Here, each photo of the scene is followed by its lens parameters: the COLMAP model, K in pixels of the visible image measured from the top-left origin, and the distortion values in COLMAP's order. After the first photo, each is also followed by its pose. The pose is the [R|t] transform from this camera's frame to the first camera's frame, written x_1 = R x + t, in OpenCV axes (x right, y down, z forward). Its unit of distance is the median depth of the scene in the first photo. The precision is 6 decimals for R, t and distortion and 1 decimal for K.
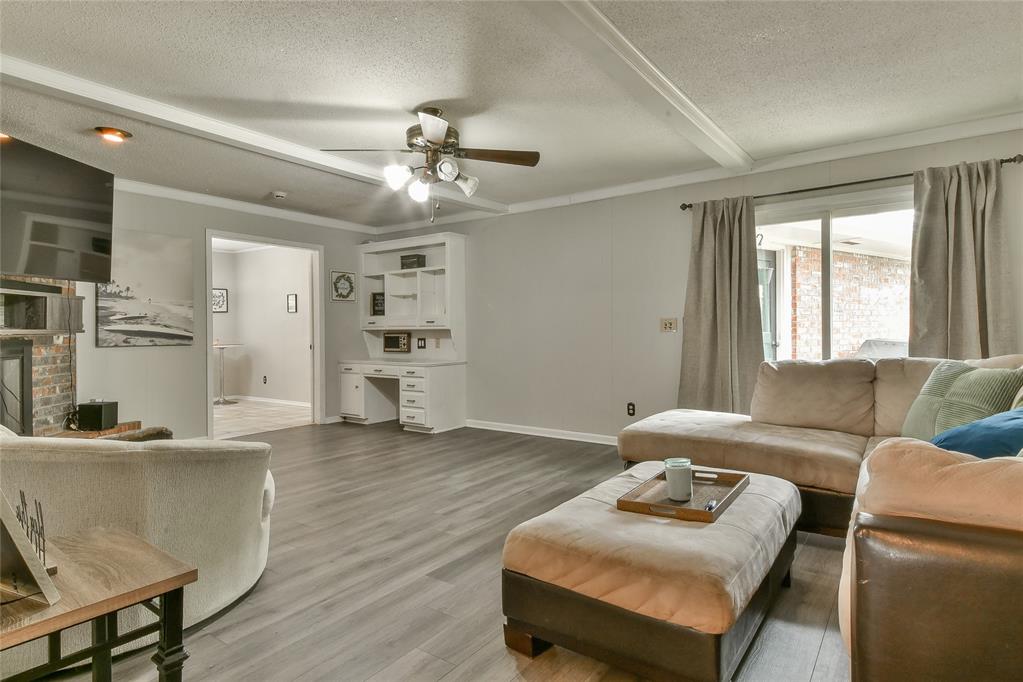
lens RADIAL K [[563.2, 0, 513.4], [0, 563.2, 334.2], [0, 0, 1]] dist [0.042293, -0.009504]
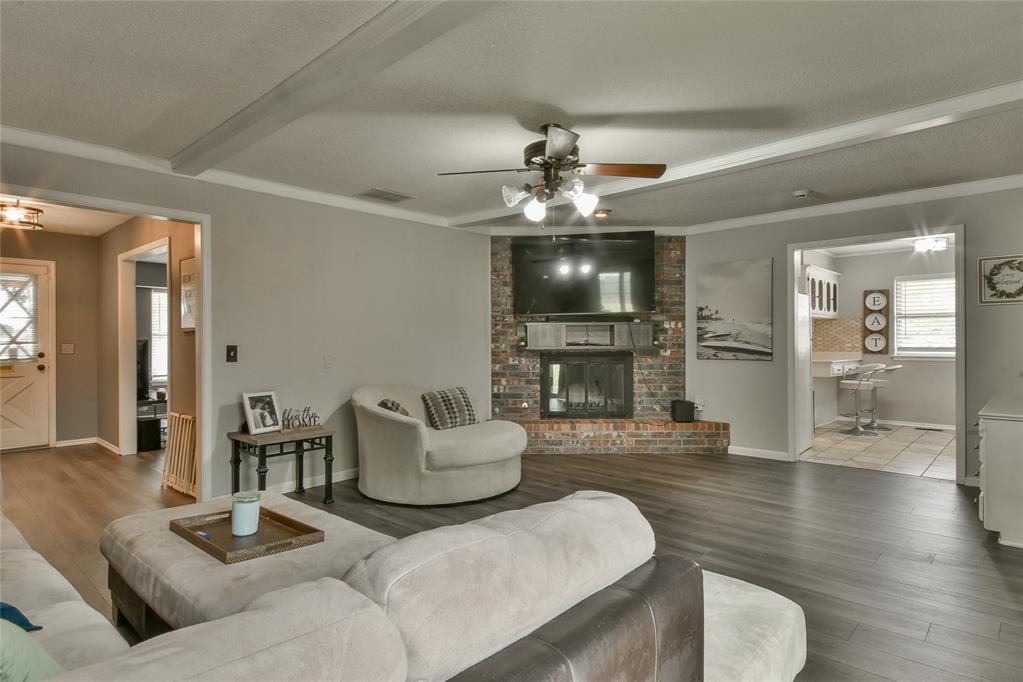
lens RADIAL K [[563.2, 0, 518.6], [0, 563.2, 340.2], [0, 0, 1]] dist [0.042293, -0.009504]
pose [[-0.123777, 0.003884, -0.992303, 0.554158], [-0.005359, 0.999975, 0.004583, -0.022059], [0.992296, 0.005885, -0.123753, 0.724815]]
